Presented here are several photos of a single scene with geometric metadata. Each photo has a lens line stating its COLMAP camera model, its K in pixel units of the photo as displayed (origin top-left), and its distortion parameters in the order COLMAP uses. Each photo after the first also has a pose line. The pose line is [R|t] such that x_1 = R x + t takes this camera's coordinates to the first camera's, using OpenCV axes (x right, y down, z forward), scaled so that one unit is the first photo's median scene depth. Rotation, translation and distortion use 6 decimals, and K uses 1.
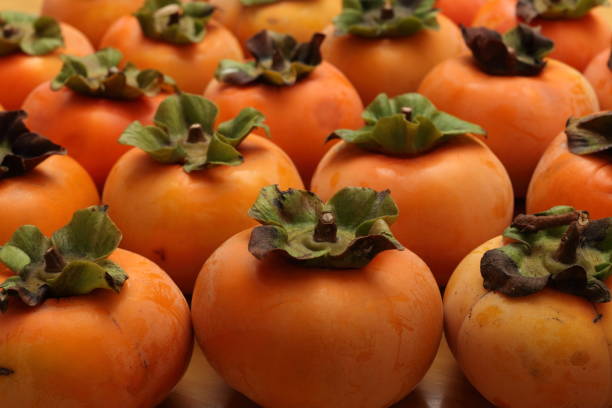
lens RADIAL K [[1234.8, 0, 306.0], [0, 1234.8, 204.0], [0, 0, 1]] dist [-0.034188, -0.004973]
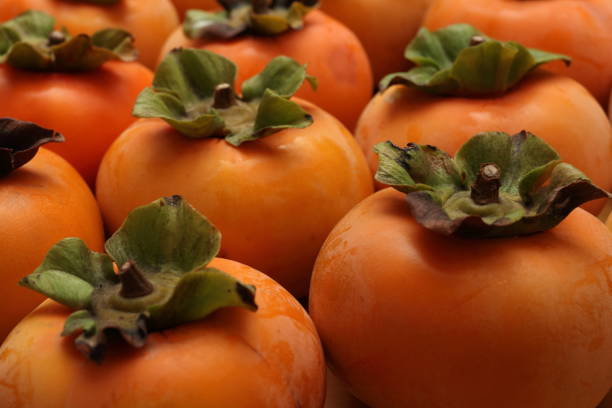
lens RADIAL K [[1234.8, 0, 306.0], [0, 1234.8, 204.0], [0, 0, 1]] dist [-0.034188, -0.004973]
pose [[0.956552, -0.126728, 0.262578, -0.278024], [0.129861, 0.991517, 0.005460, 0.011789], [-0.261043, 0.028876, 0.964895, 0.294199]]
